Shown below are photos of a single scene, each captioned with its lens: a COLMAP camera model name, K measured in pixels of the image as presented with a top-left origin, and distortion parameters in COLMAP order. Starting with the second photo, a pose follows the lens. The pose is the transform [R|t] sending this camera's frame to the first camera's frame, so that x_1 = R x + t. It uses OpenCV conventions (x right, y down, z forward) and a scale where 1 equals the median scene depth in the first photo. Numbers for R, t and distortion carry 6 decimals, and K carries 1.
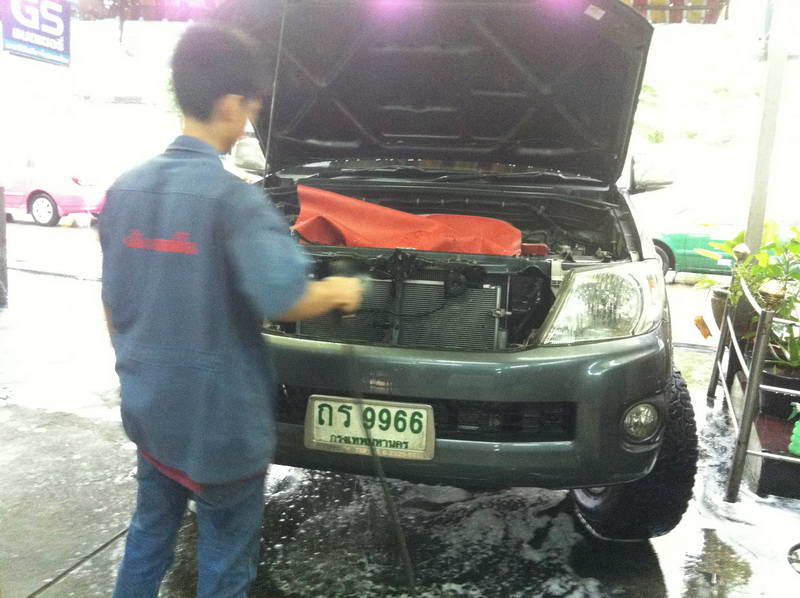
lens RADIAL K [[761.5, 0, 400.0], [0, 761.5, 299.0], [0, 0, 1]] dist [0.006457, -0.072762]
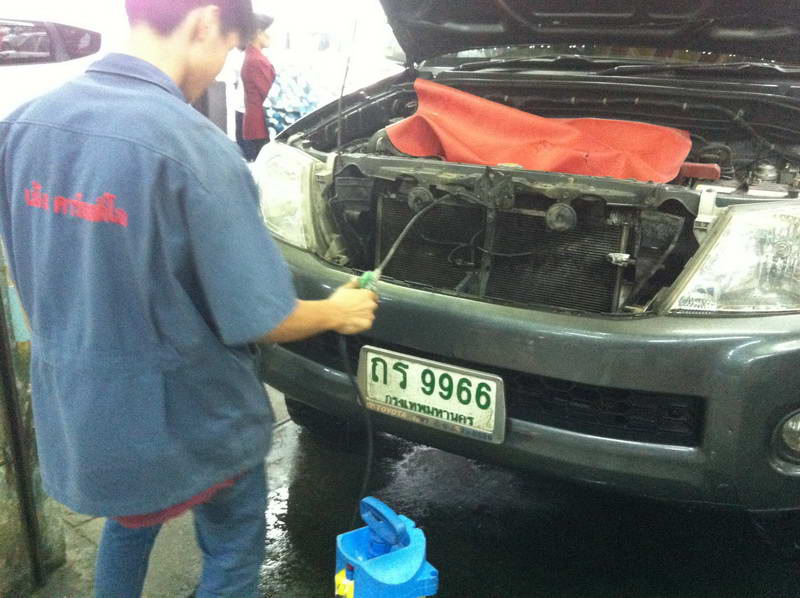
lens RADIAL K [[761.5, 0, 400.0], [0, 761.5, 299.0], [0, 0, 1]] dist [0.006457, -0.072762]
pose [[0.941966, 0.091245, -0.323071, 0.180451], [-0.046184, 0.988426, 0.144505, -0.043606], [0.332517, -0.121198, 0.935277, 0.250184]]
